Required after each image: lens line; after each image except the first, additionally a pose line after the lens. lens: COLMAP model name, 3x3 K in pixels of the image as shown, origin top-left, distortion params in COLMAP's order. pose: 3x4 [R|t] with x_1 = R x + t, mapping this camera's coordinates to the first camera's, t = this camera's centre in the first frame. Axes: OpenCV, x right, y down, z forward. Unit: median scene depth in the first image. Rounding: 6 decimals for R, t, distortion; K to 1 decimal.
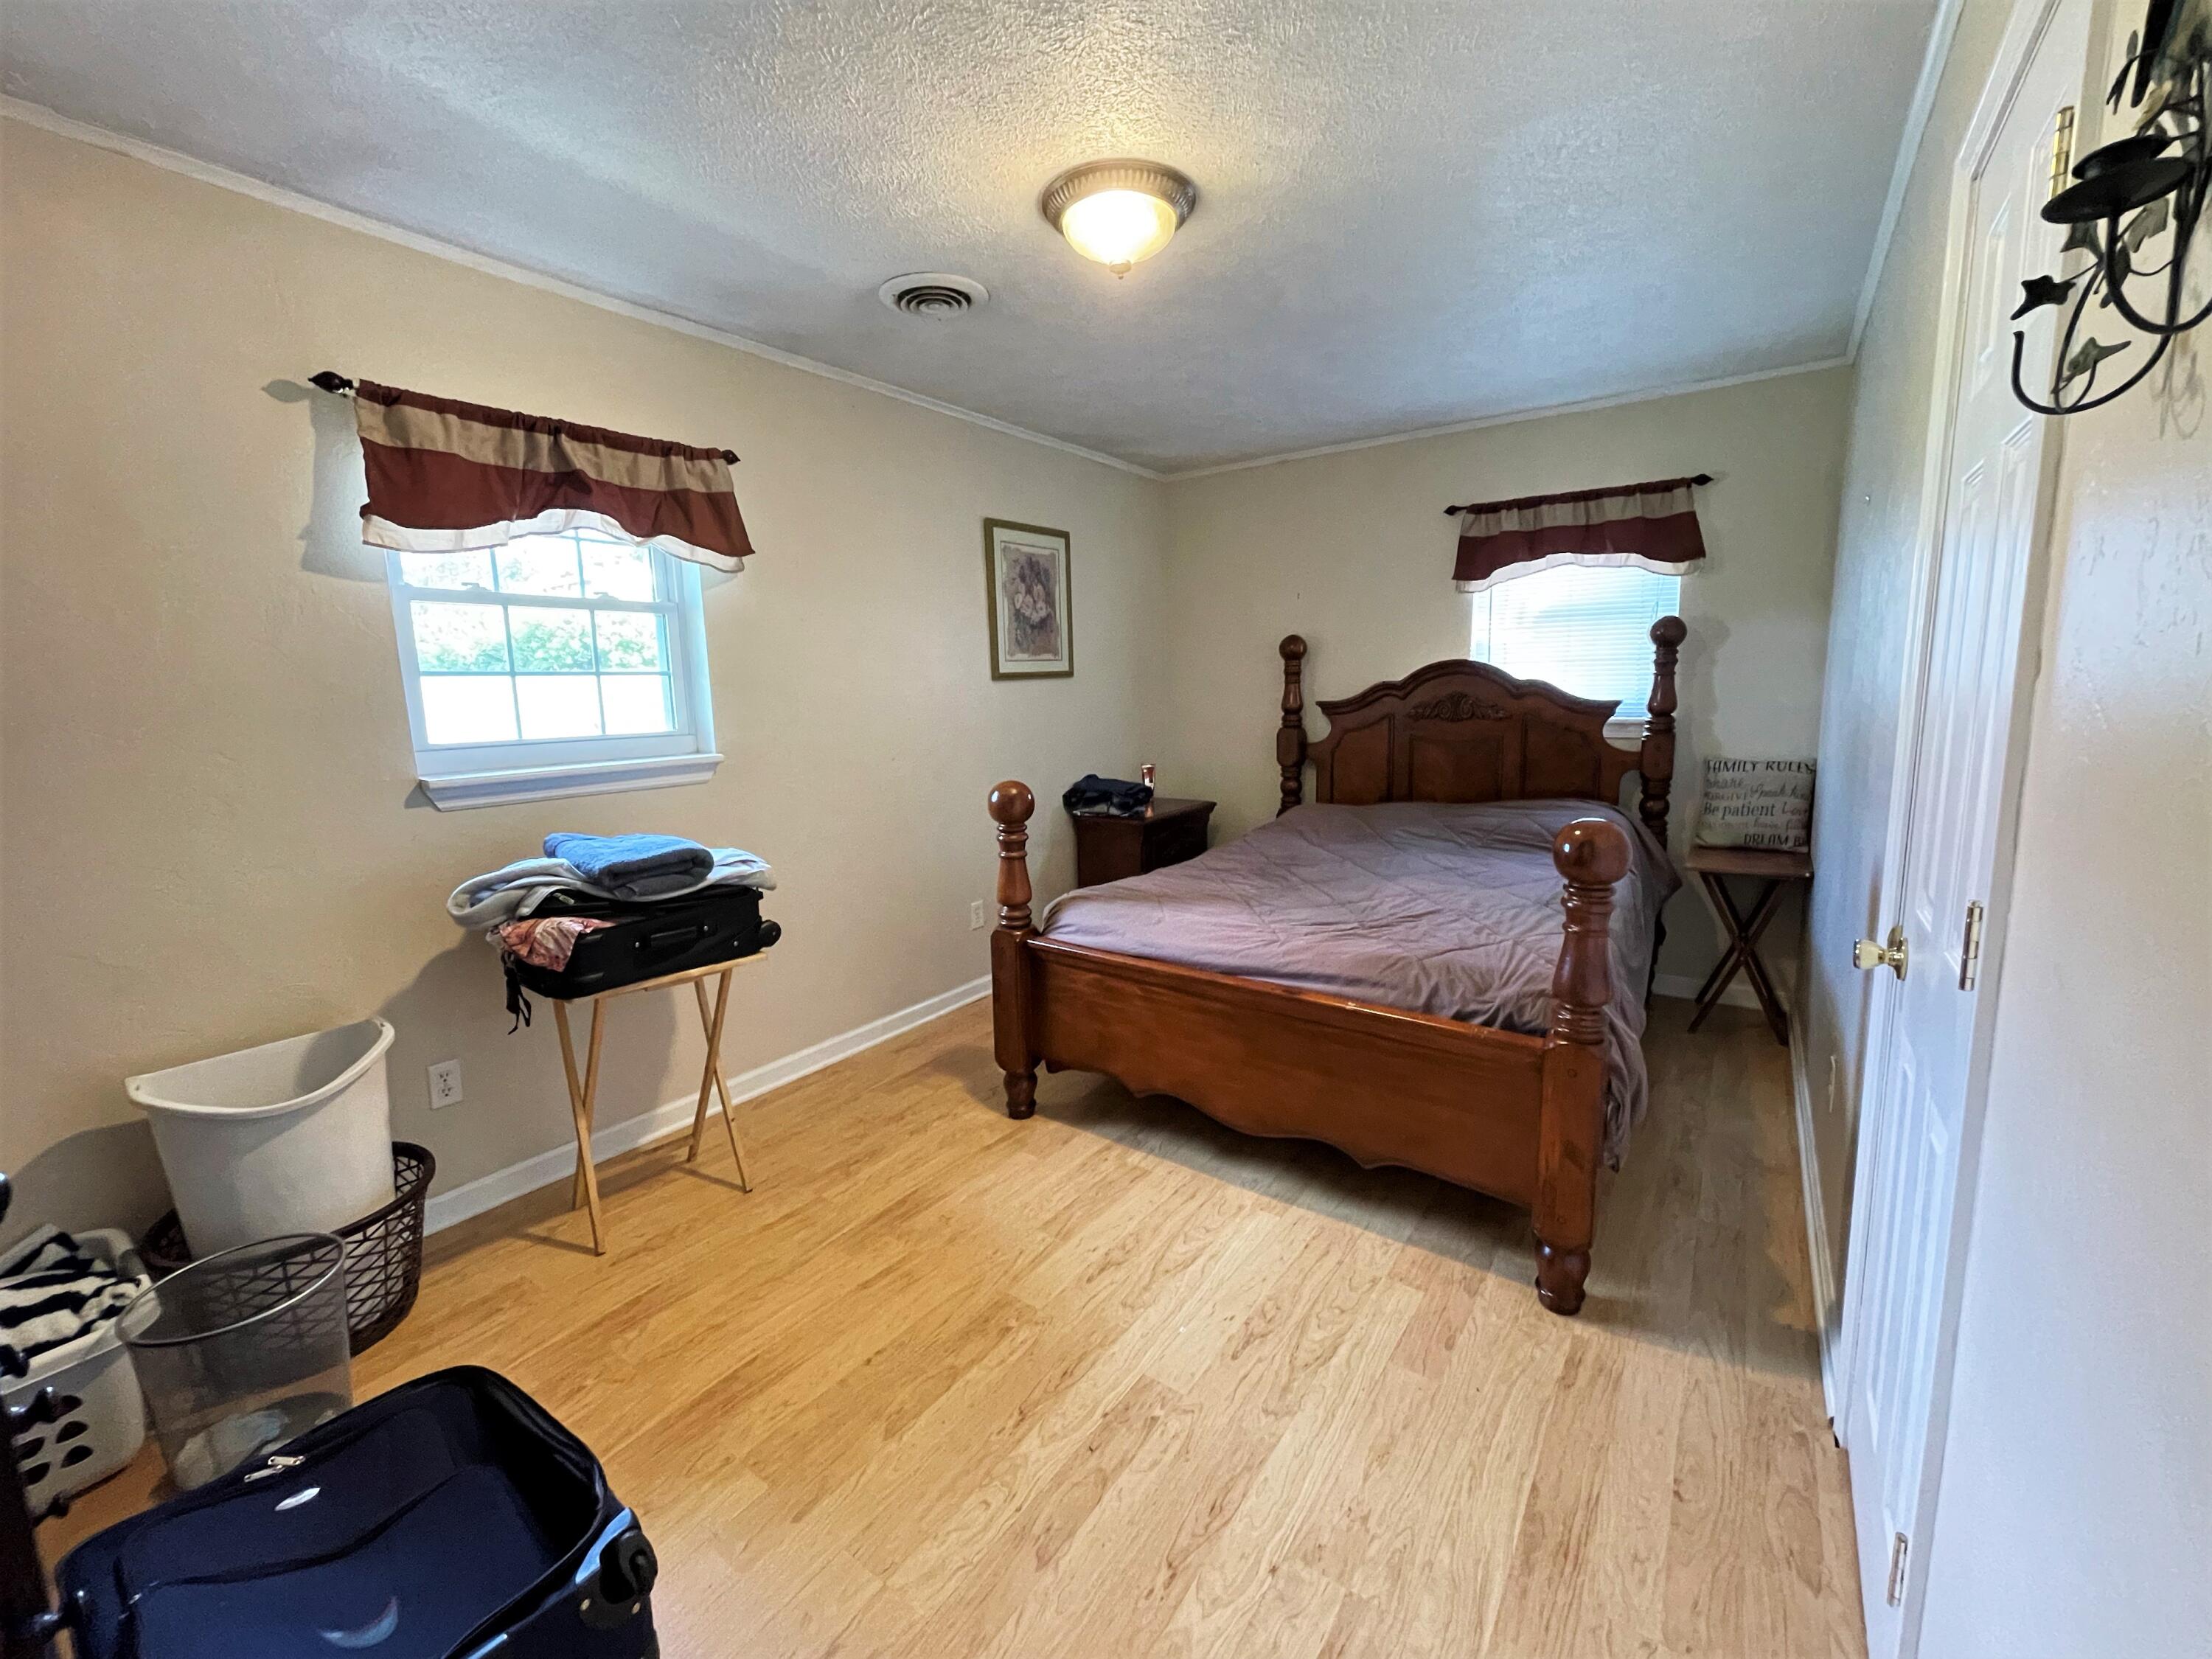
lens RADIAL K [[894.7, 0, 1109.9], [0, 894.7, 820.3], [0, 0, 1]] dist [-0.002177, 0.000281]
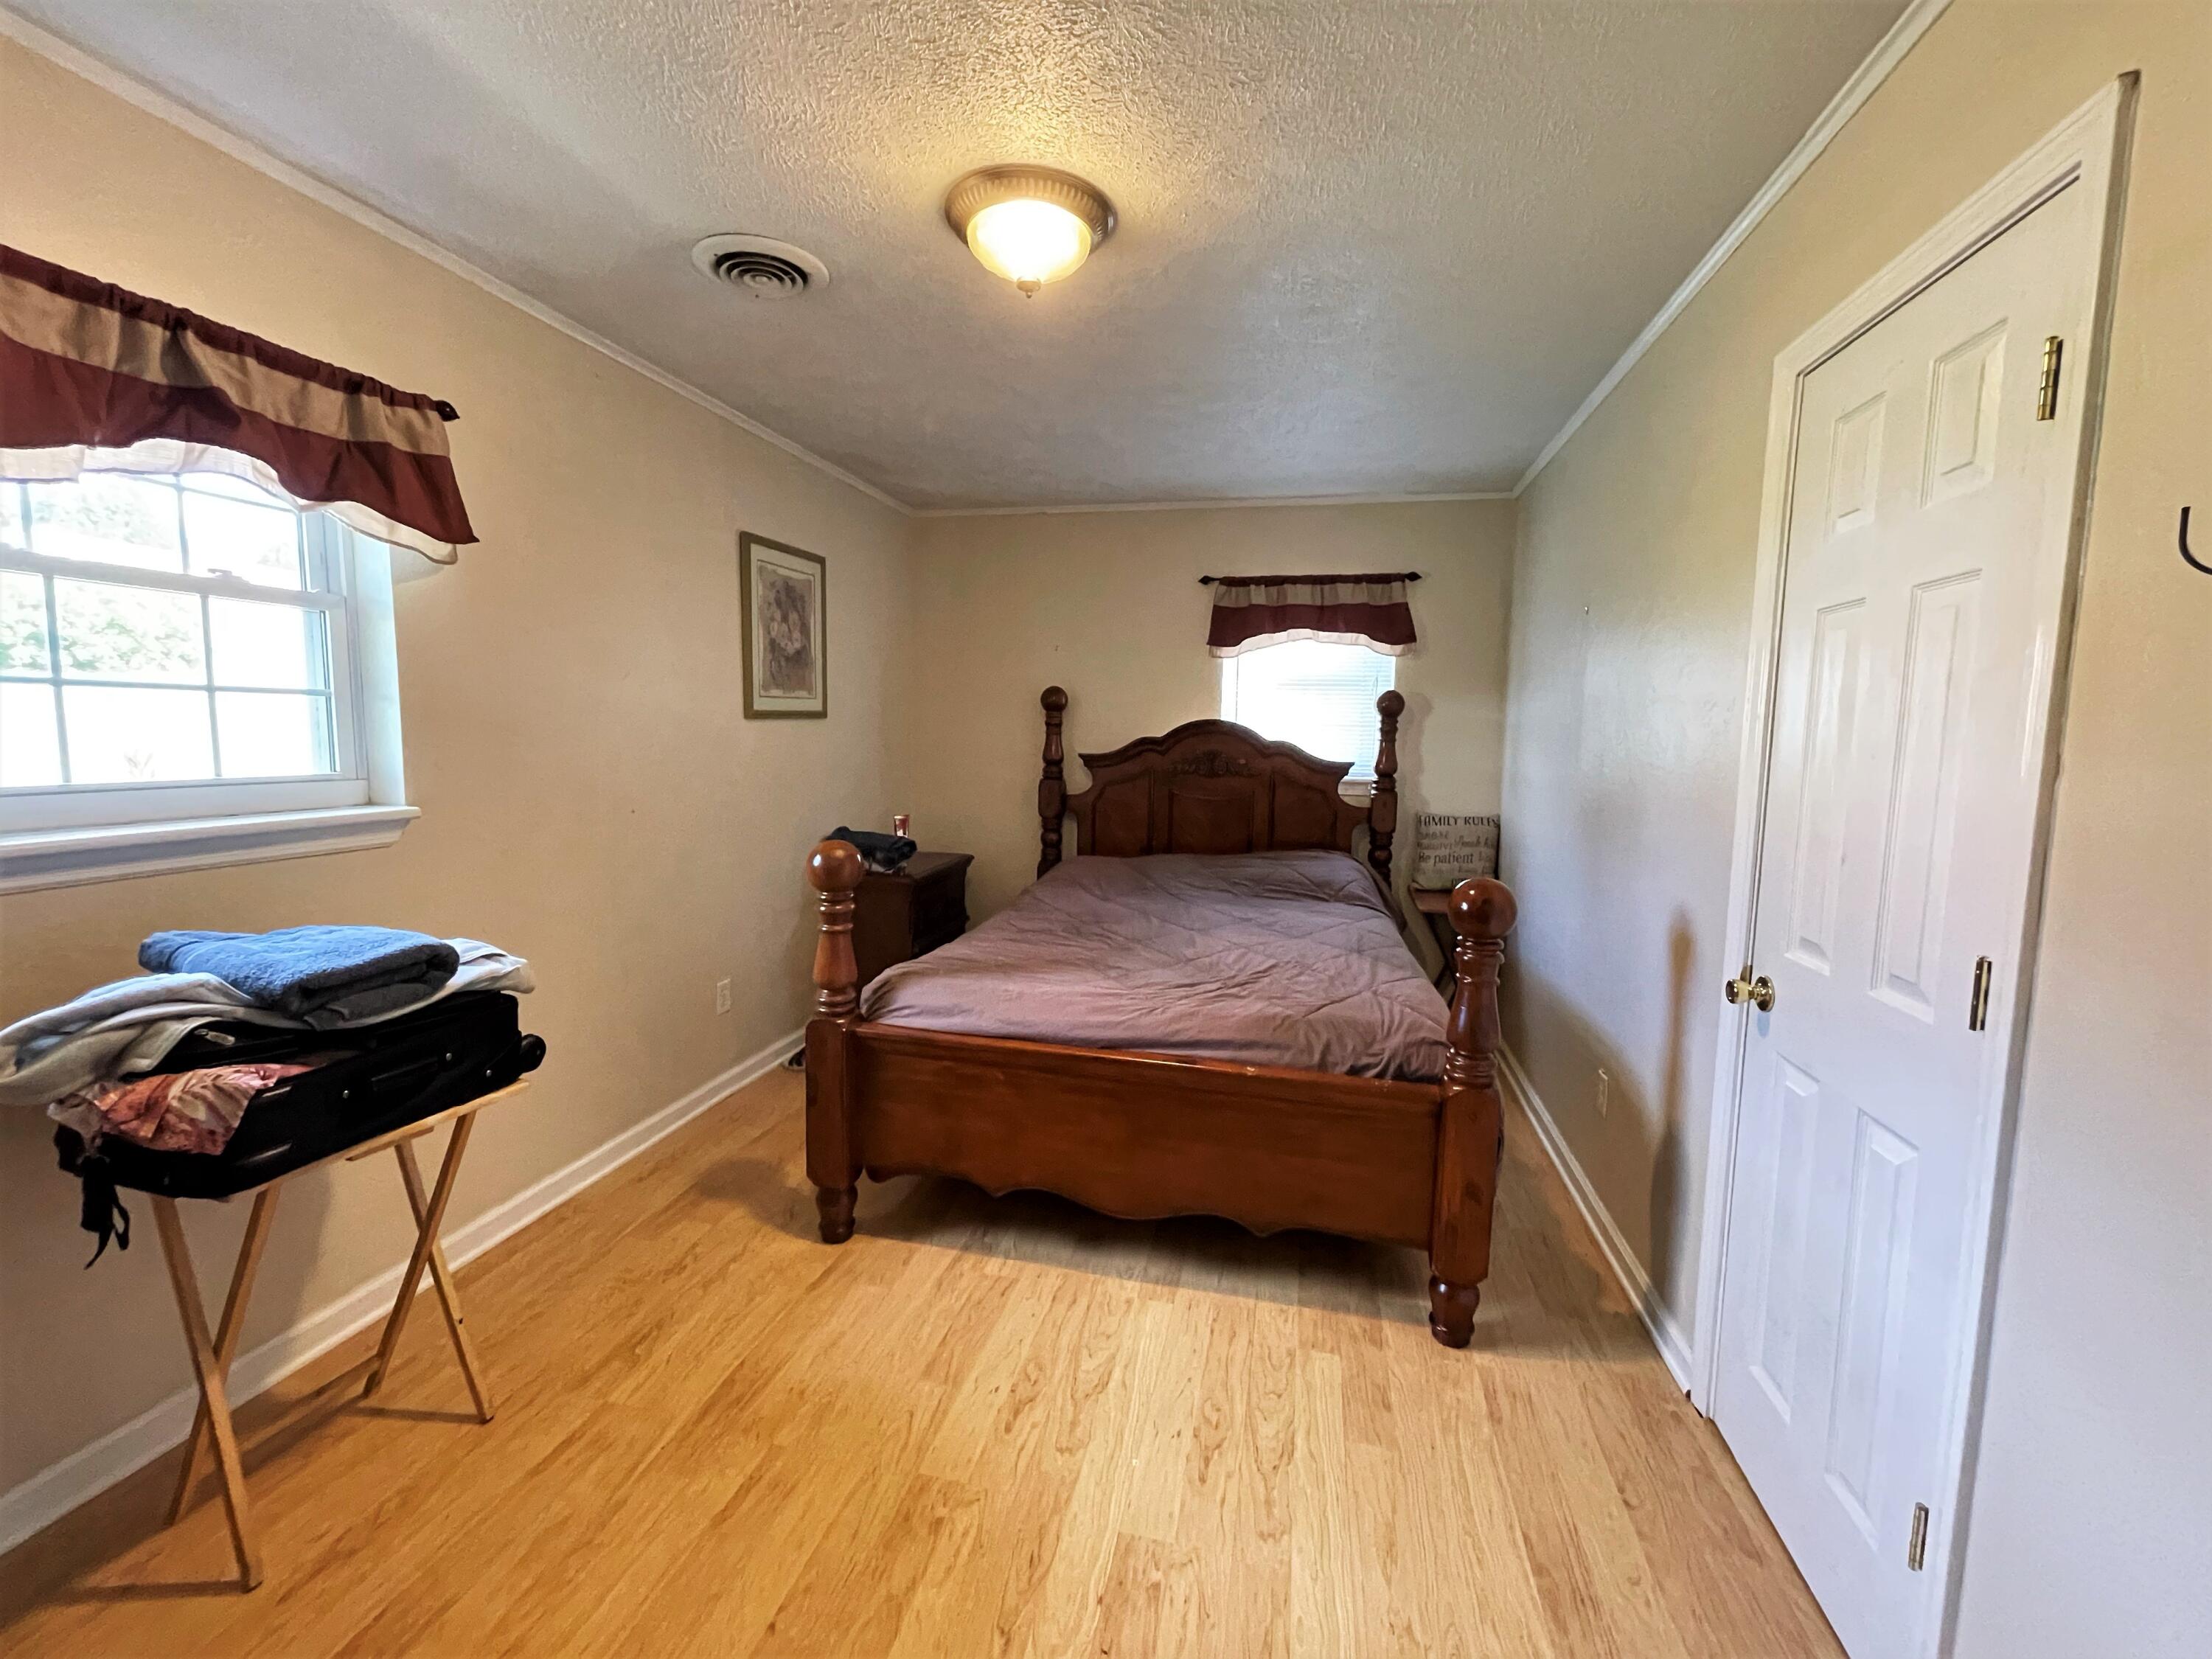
lens RADIAL K [[894.7, 0, 1109.9], [0, 894.7, 820.3], [0, 0, 1]] dist [-0.002177, 0.000281]
pose [[0.920424, 0.001019, 0.390921, -0.220015], [0.017868, 0.998842, -0.044675, -0.022629], [-0.390514, 0.048105, 0.919339, 0.123450]]
